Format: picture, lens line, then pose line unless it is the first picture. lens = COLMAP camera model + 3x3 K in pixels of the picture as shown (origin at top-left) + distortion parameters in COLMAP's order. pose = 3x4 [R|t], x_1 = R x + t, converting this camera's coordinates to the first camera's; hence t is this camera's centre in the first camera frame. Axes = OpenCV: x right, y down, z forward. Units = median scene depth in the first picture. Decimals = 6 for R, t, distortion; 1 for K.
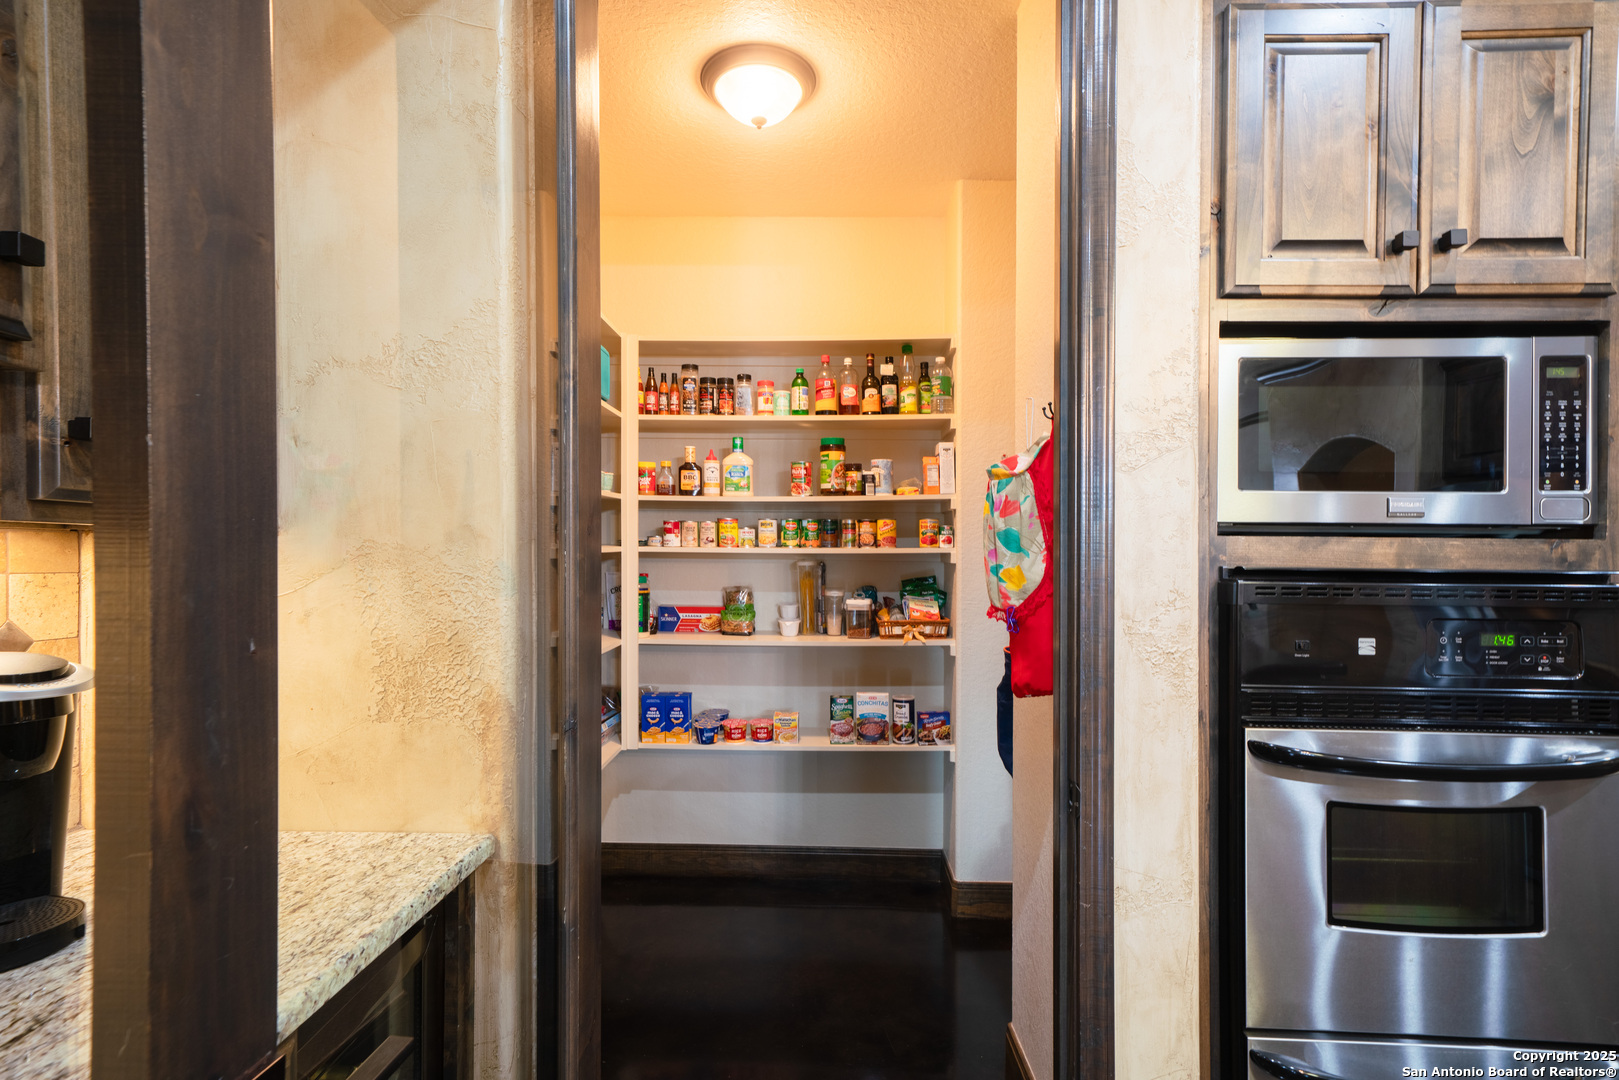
lens RADIAL K [[788.2, 0, 800.8], [0, 788.2, 546.2], [0, 0, 1]] dist [0.015421, 0.000652]
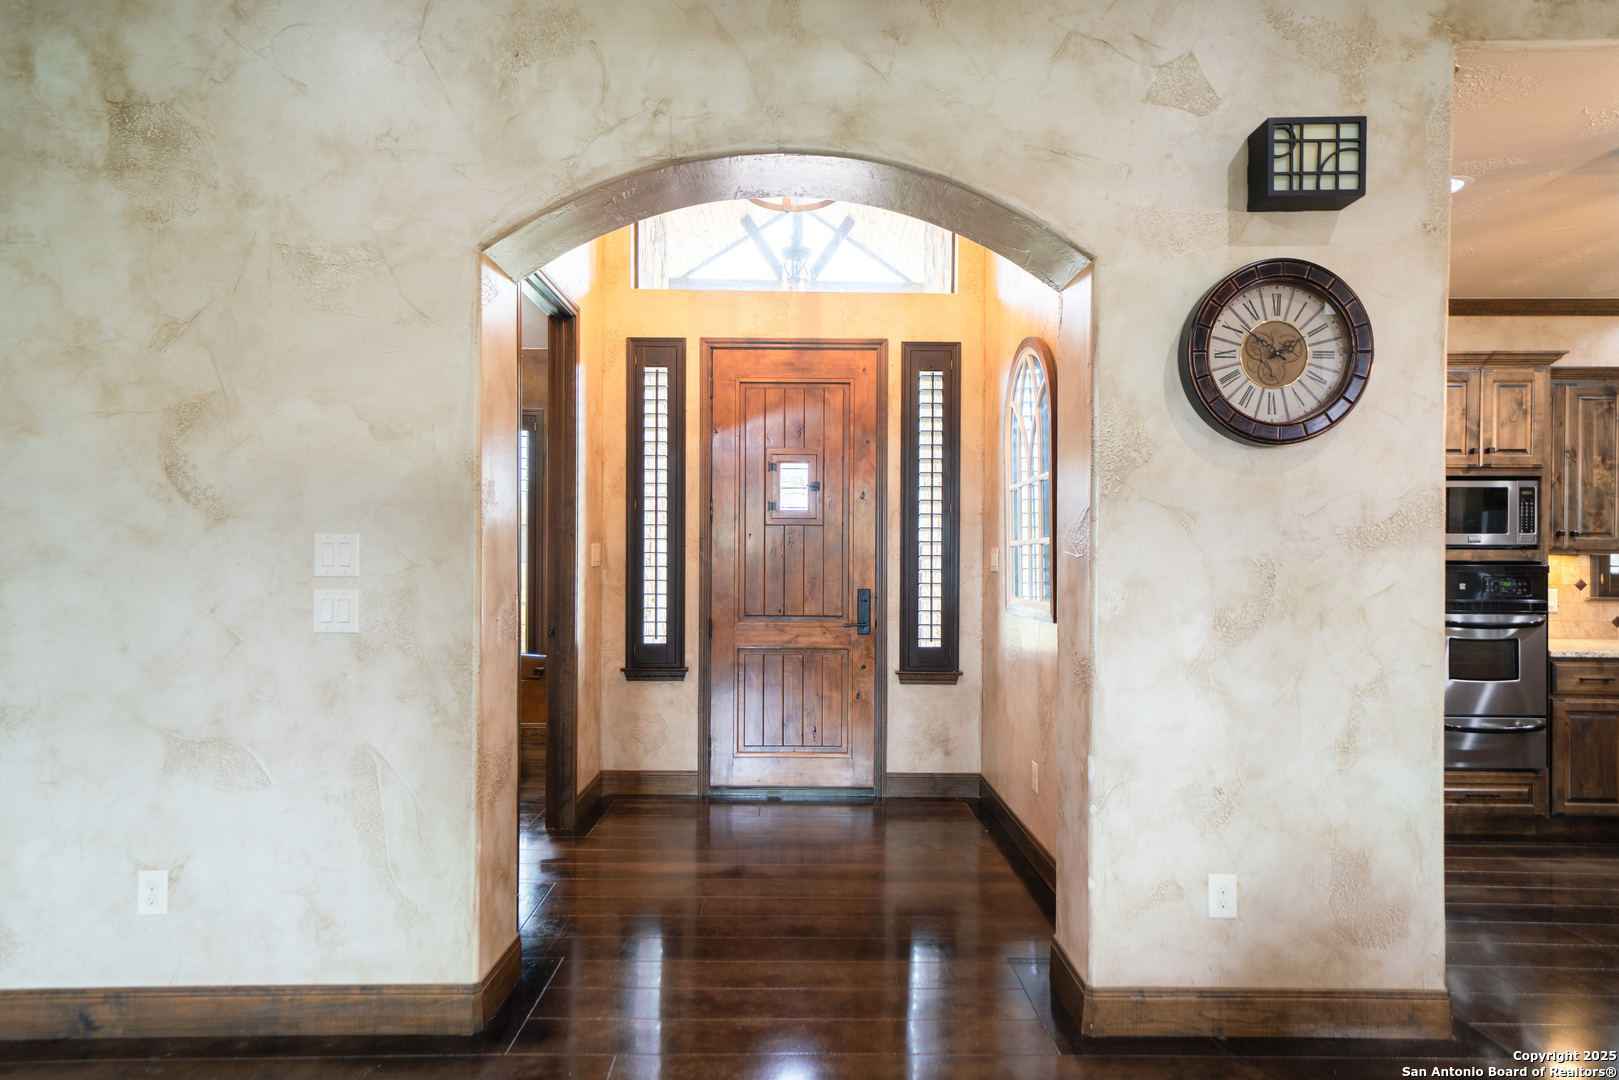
lens RADIAL K [[861.9, 0, 793.0], [0, 861.9, 550.9], [0, 0, 1]] dist [0.023265, 0.000787]
pose [[0.998799, -0.007393, 0.048441, -1.902457], [0.007069, 0.999951, 0.006866, -0.046266], [-0.048489, -0.006515, 0.998802, -2.091529]]
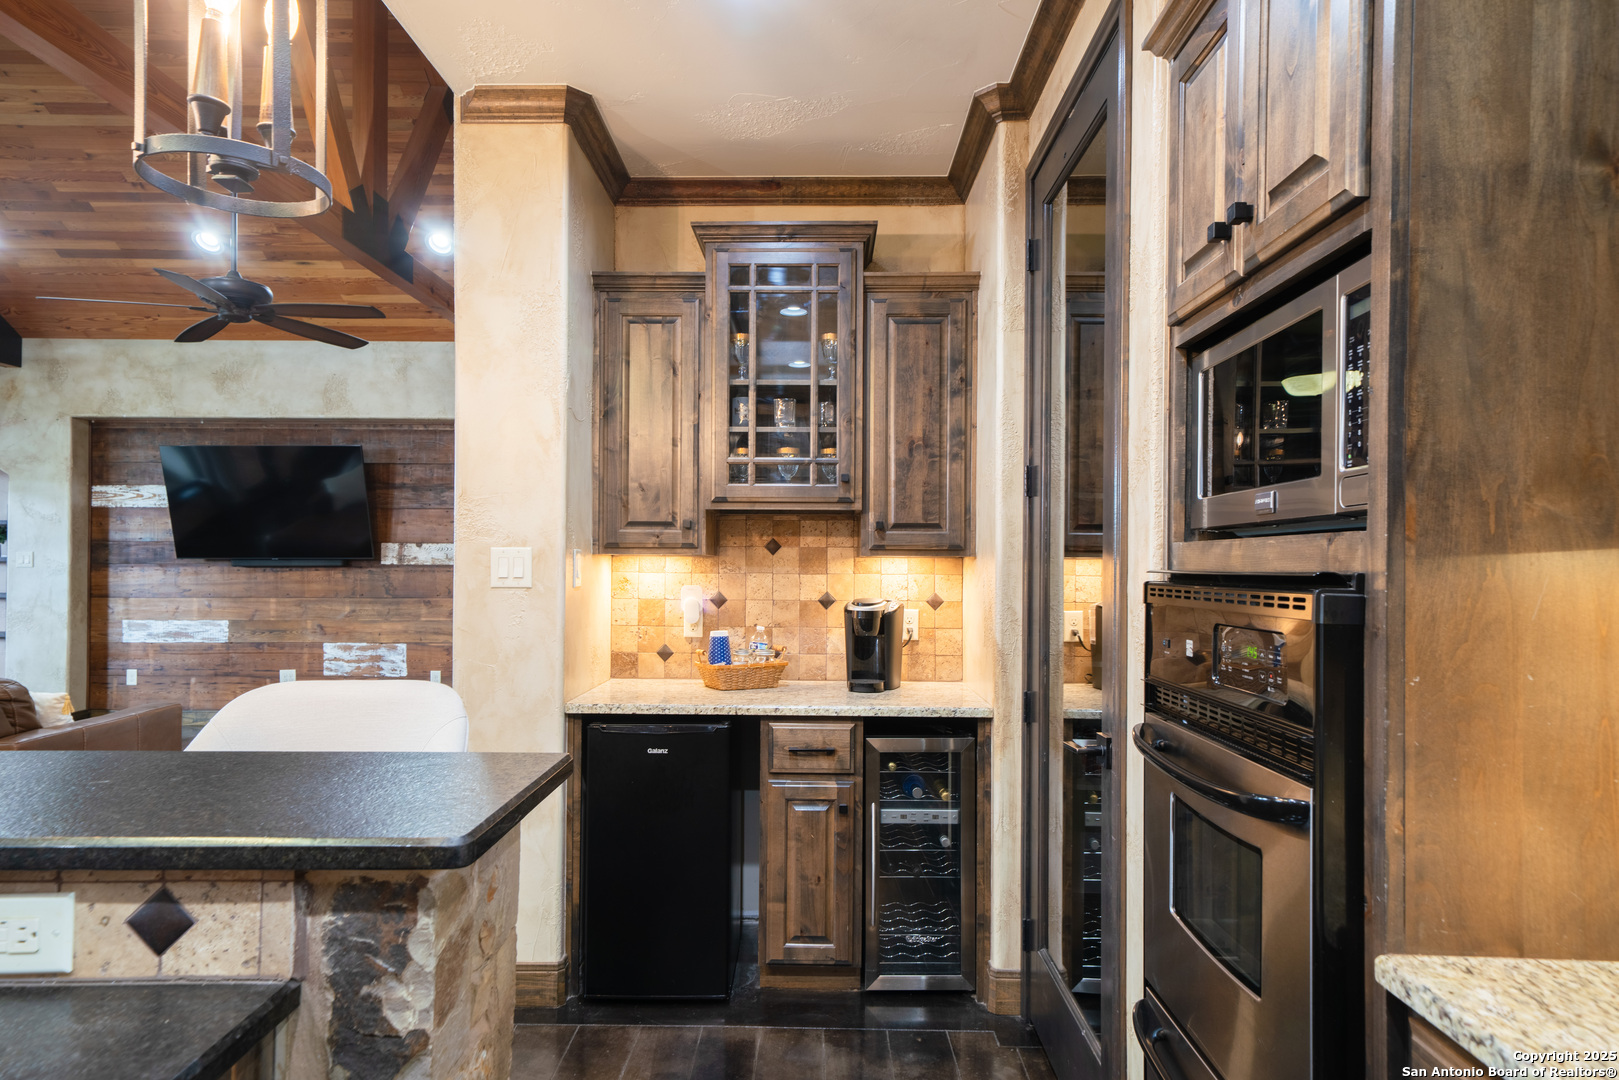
lens RADIAL K [[945.9, 0, 819.6], [0, 945.9, 569.3], [0, 0, 1]] dist [0.004378, 0.001609]
pose [[0.025423, -0.007403, -0.999649, 1.826680], [0.008711, 0.999936, -0.007183, 0.029553], [0.999639, -0.008525, 0.025486, 0.468442]]
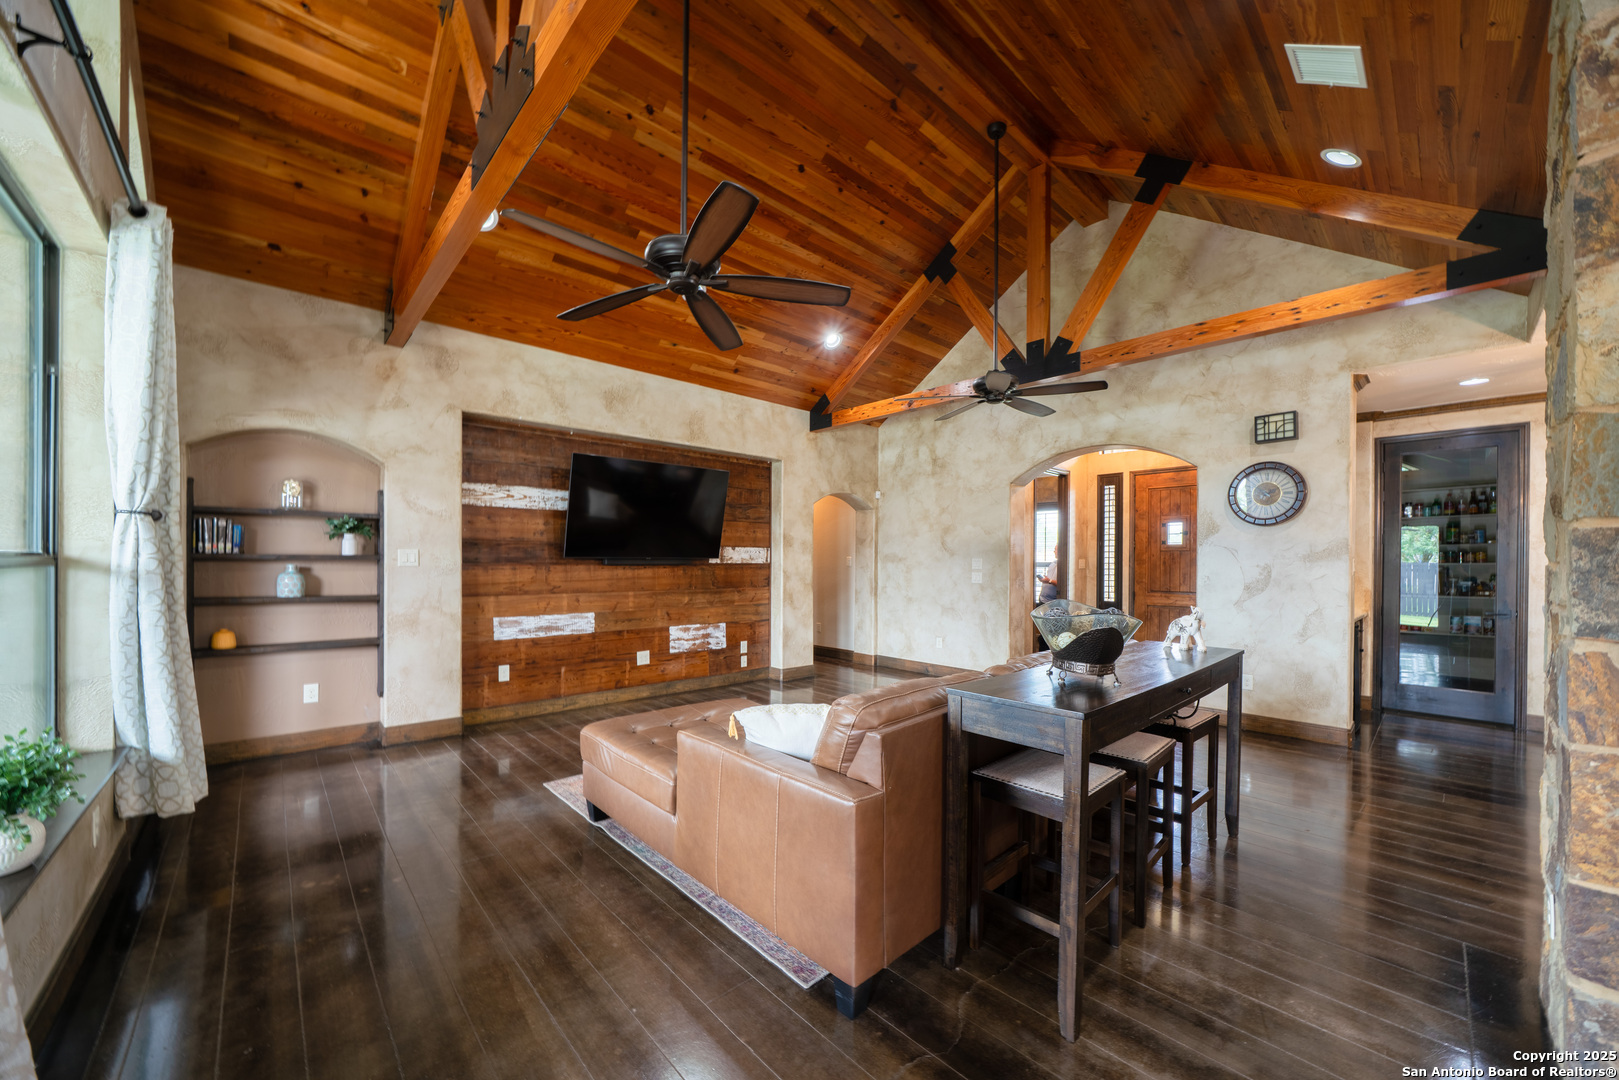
lens RADIAL K [[605.5, 0, 793.2], [0, 605.5, 575.9], [0, 0, 1]] dist [-0.014467, -0.000236]
pose [[0.691416, 0.007408, -0.722419, -0.122456], [0.011923, 0.999694, 0.021662, -0.060016], [0.722358, -0.023591, 0.691117, -4.928388]]
